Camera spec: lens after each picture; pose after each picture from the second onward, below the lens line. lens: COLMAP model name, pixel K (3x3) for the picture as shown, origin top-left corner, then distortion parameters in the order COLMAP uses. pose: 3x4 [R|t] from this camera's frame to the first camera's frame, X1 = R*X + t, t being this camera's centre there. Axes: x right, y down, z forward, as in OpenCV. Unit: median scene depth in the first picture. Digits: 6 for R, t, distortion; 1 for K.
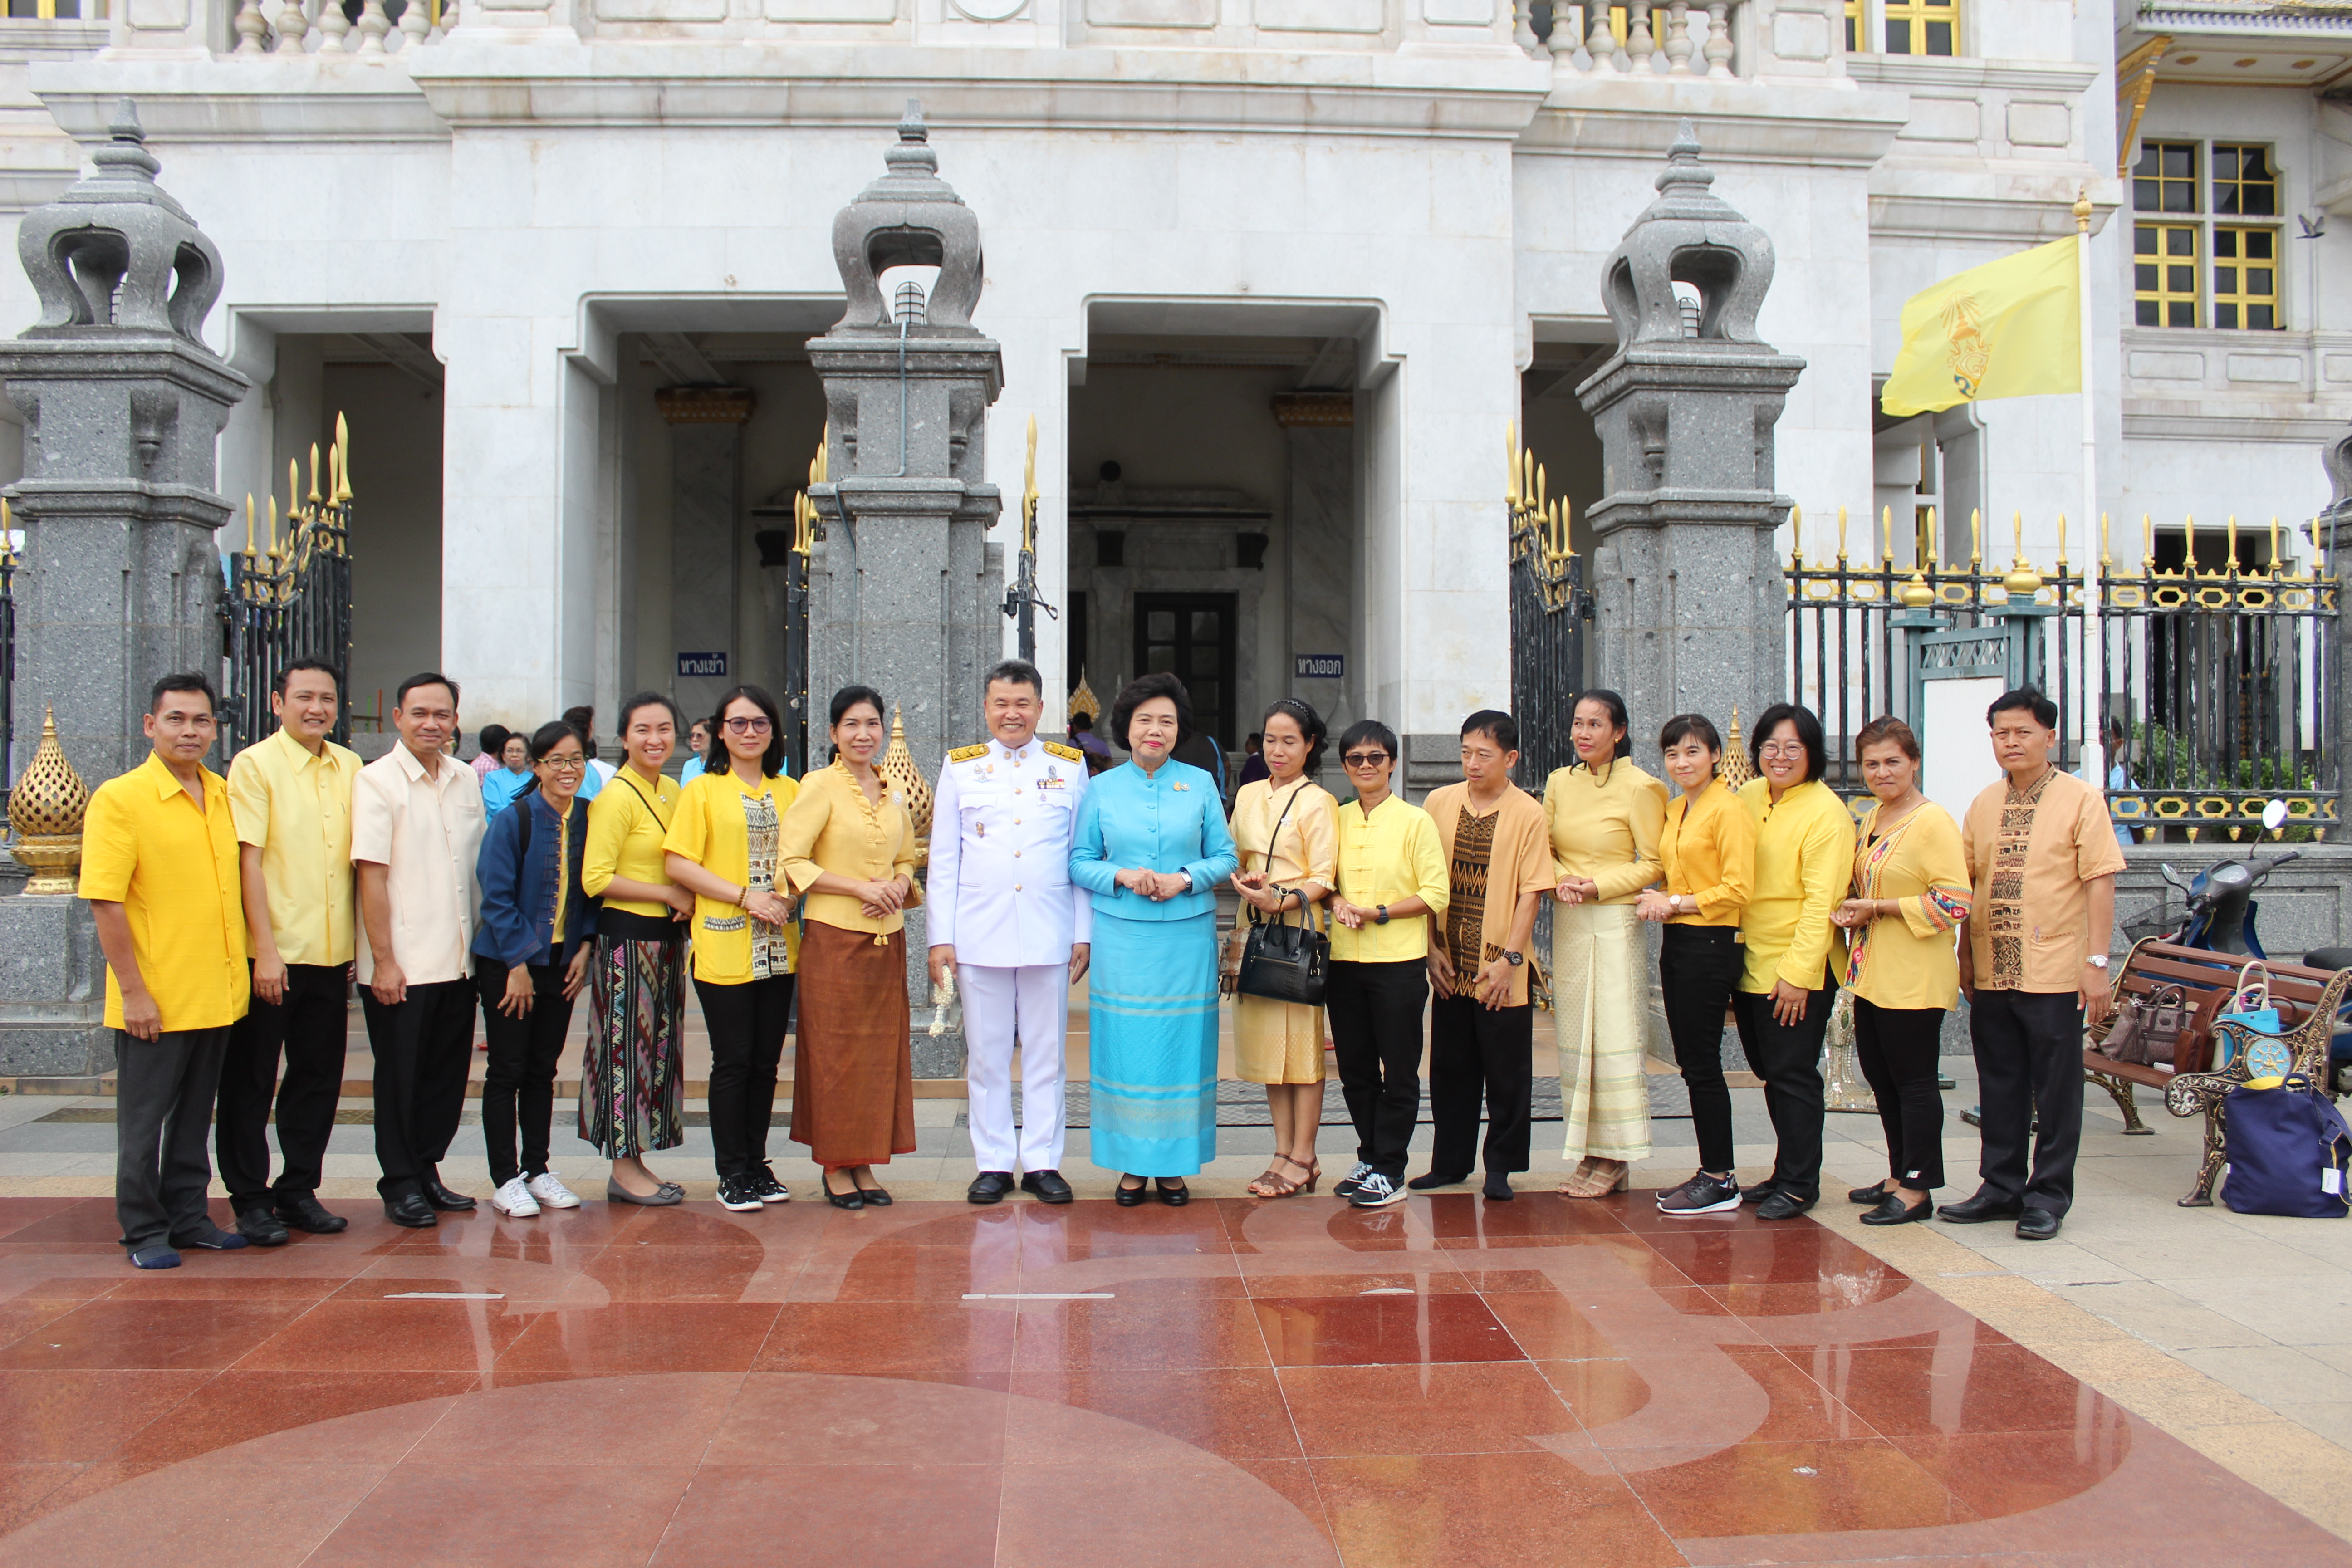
lens RADIAL K [[1915.4, 0, 1176.0], [0, 1915.4, 784.0], [0, 0, 1]] dist [-0.158094, 0.138714]
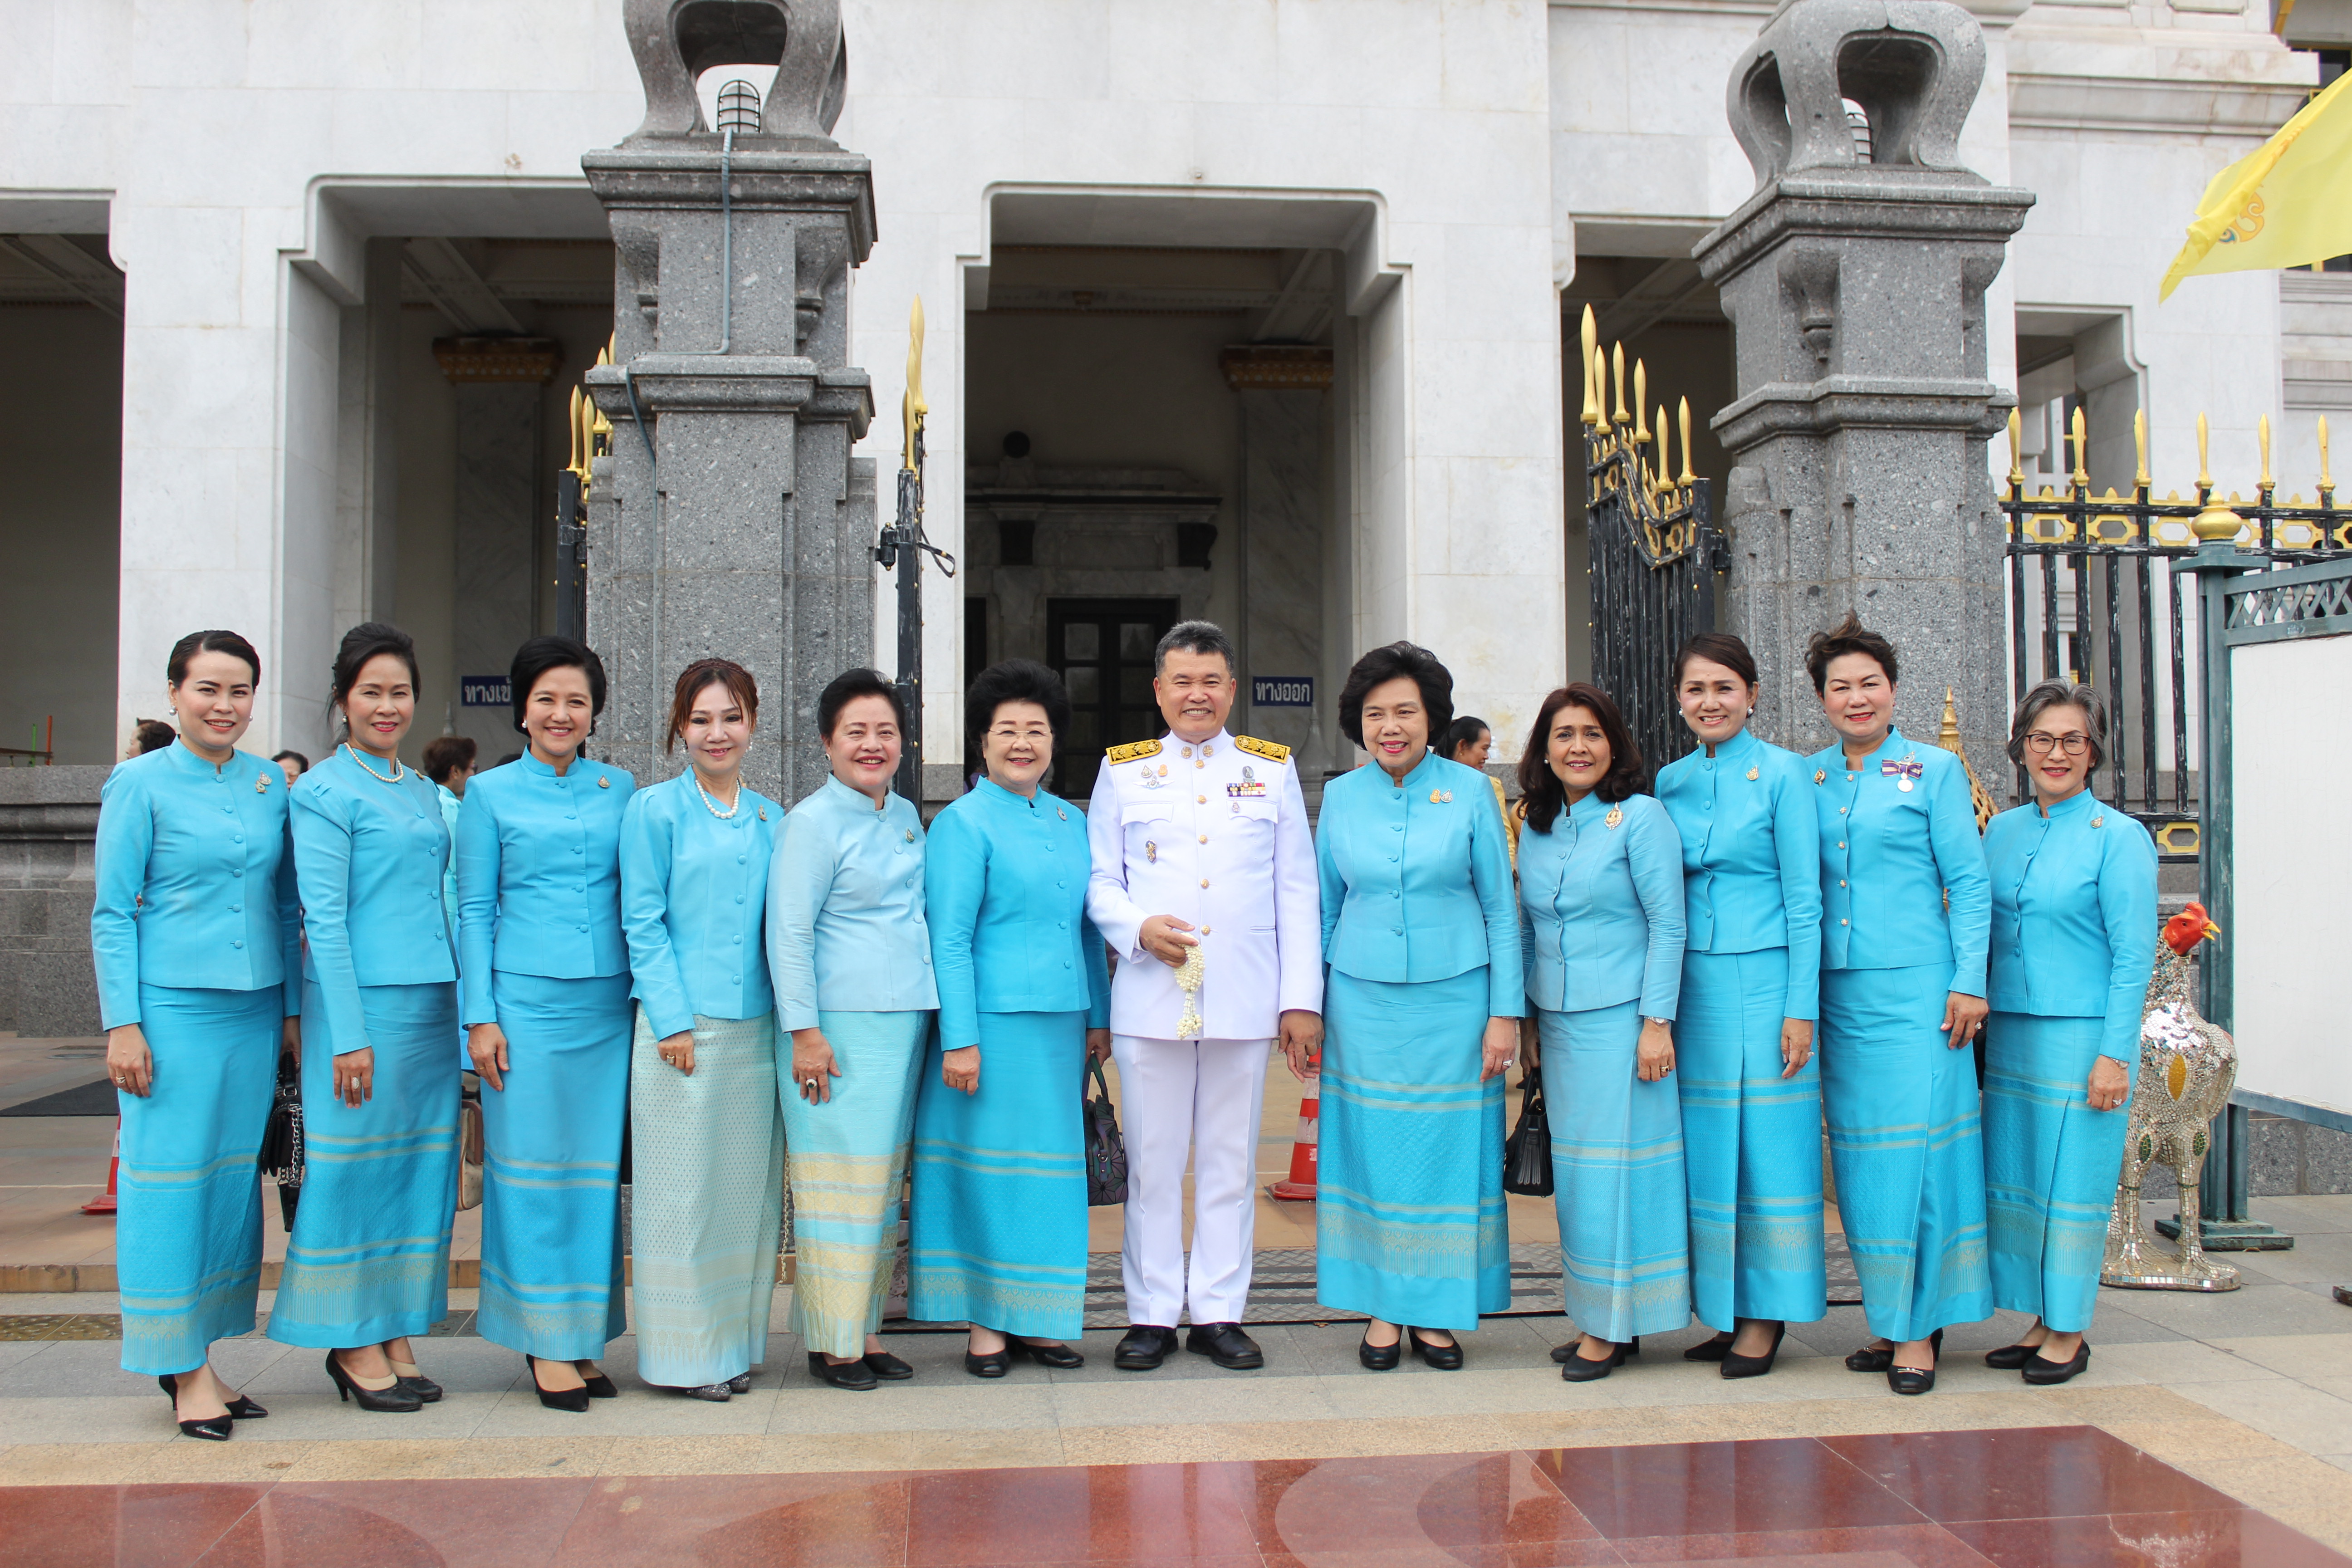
lens RADIAL K [[2284.5, 0, 1177.3], [0, 2284.5, 760.6], [0, 0, 1]] dist [-0.132562, 0.145017]
pose [[0.999248, -0.004532, 0.038507, -0.012906], [0.006132, 0.999118, -0.041546, 0.014620], [-0.038285, 0.041751, 0.998394, 0.169259]]
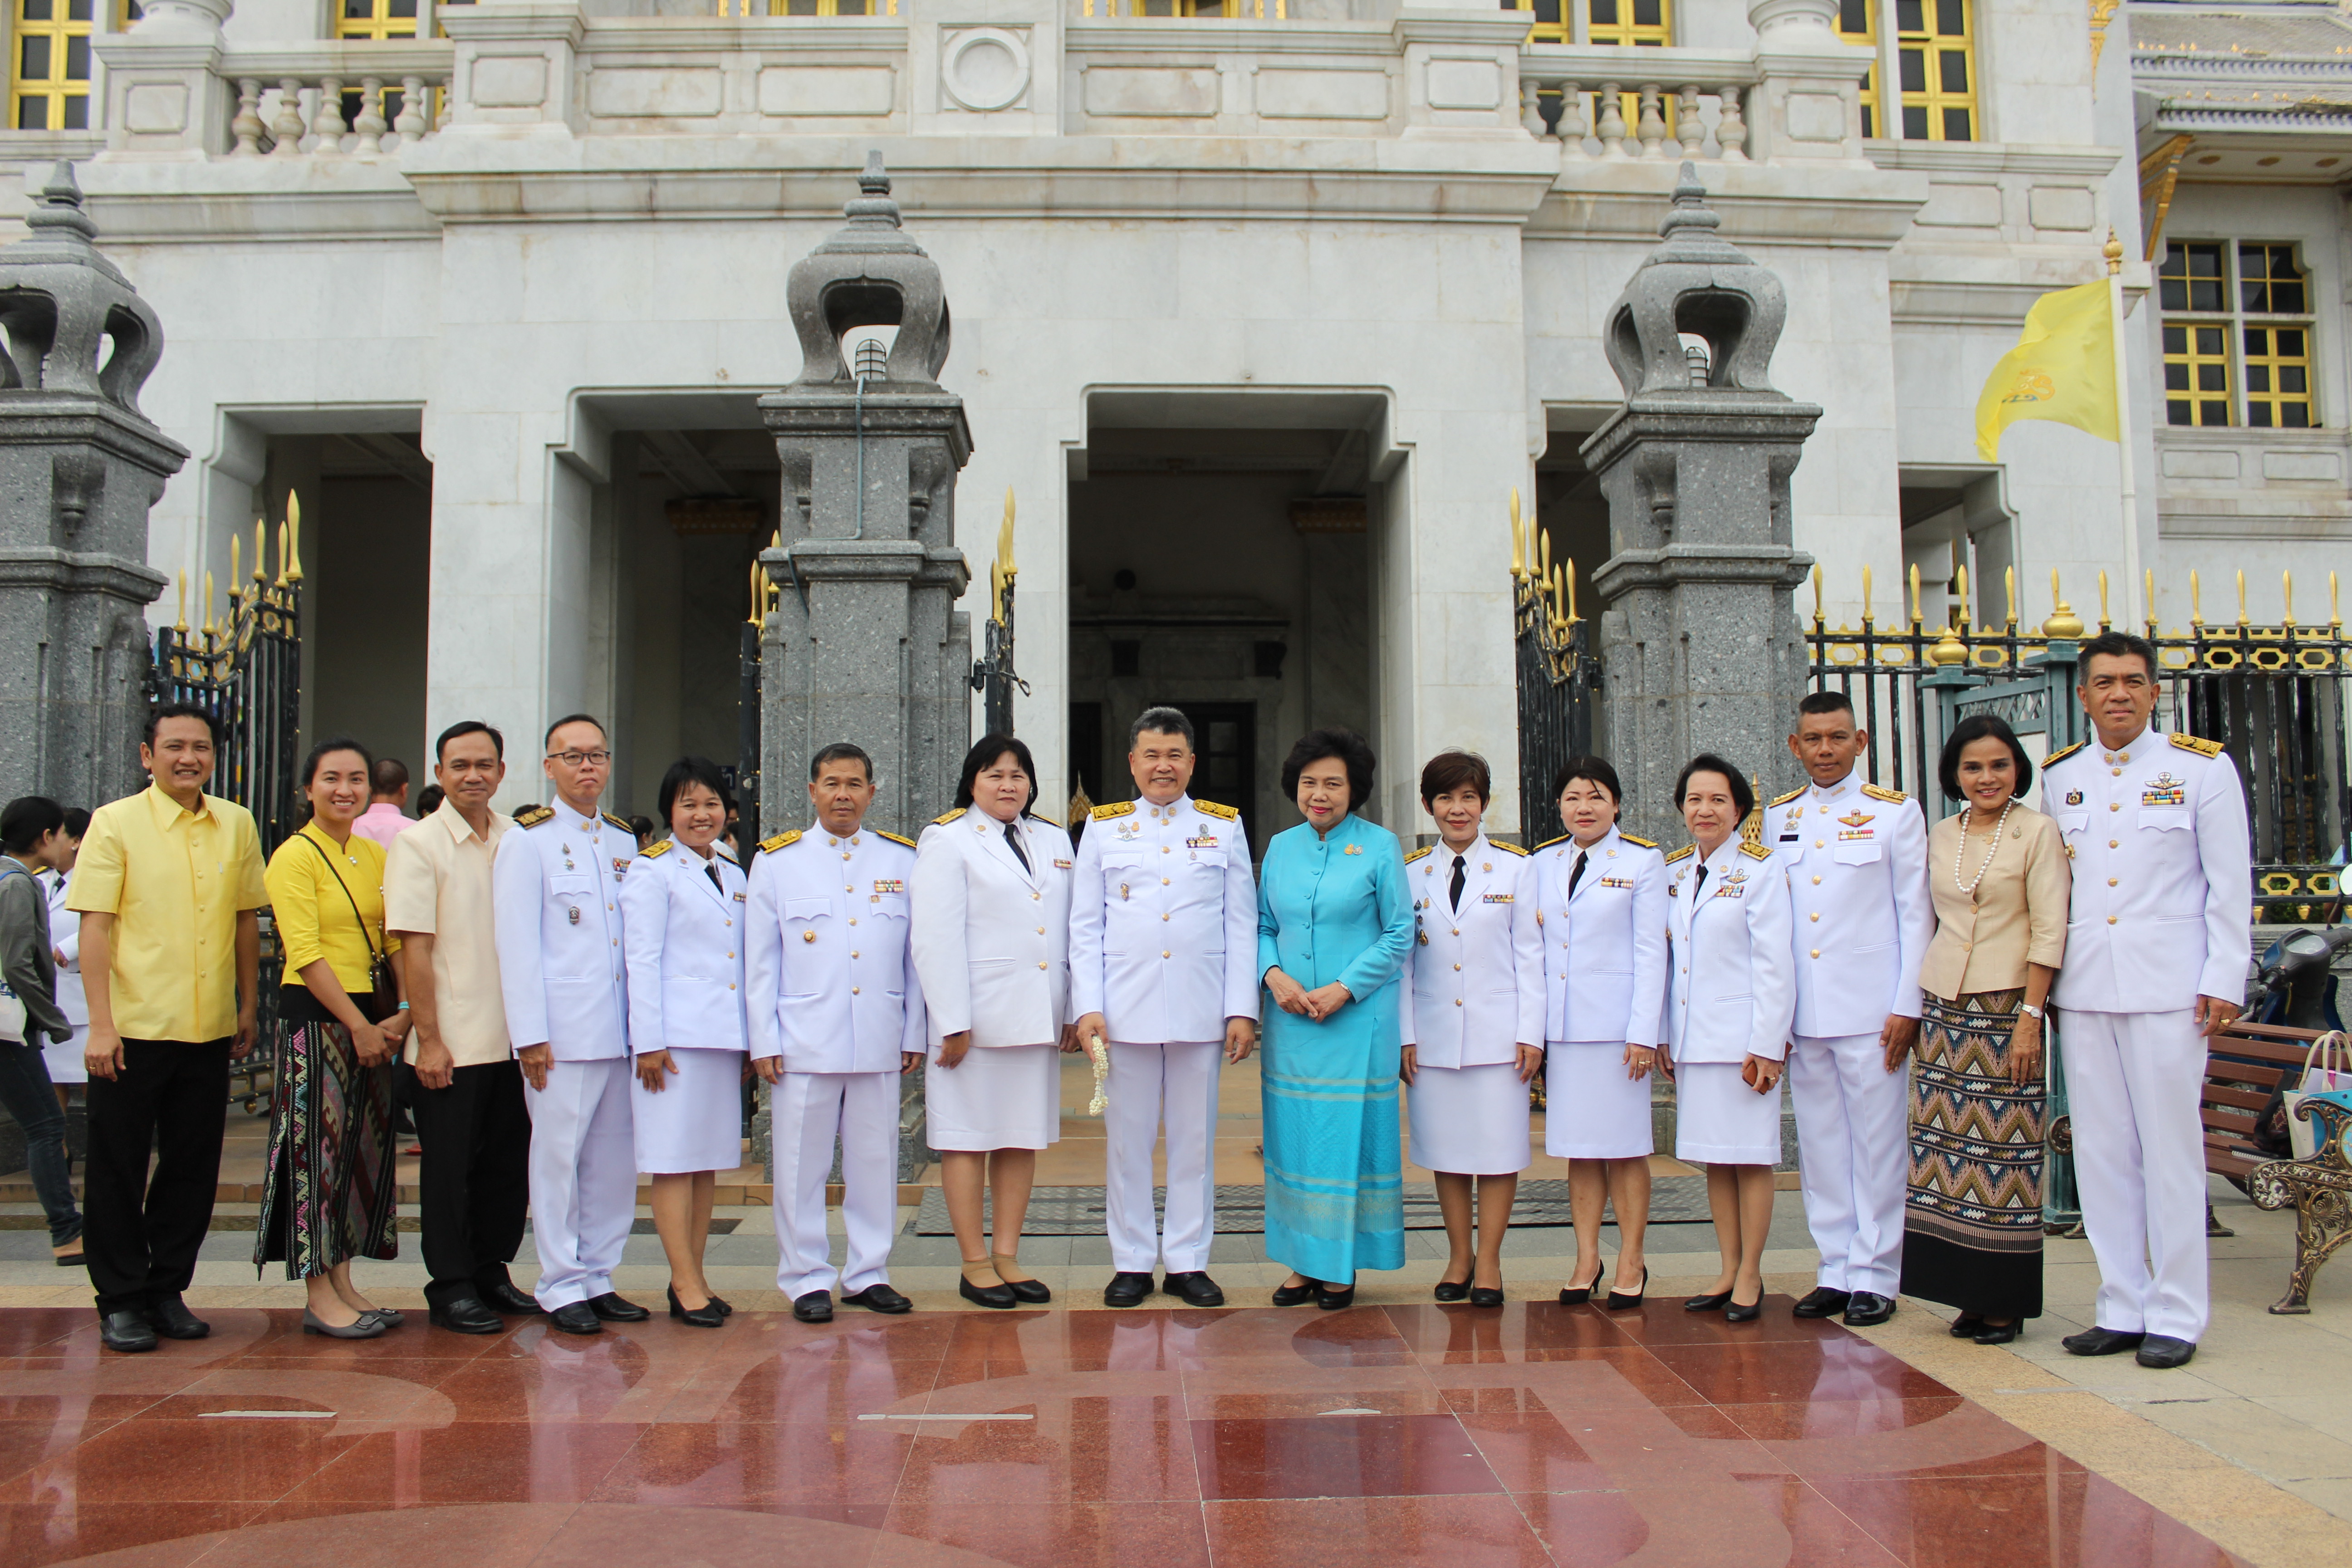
lens RADIAL K [[1915.4, 0, 1176.0], [0, 1915.4, 784.0], [0, 0, 1]] dist [-0.158094, 0.138714]
pose [[0.999787, -0.007572, -0.019223, 0.026117], [0.006257, 0.997693, -0.067603, 0.020331], [0.019690, 0.067468, 0.997527, 0.062532]]
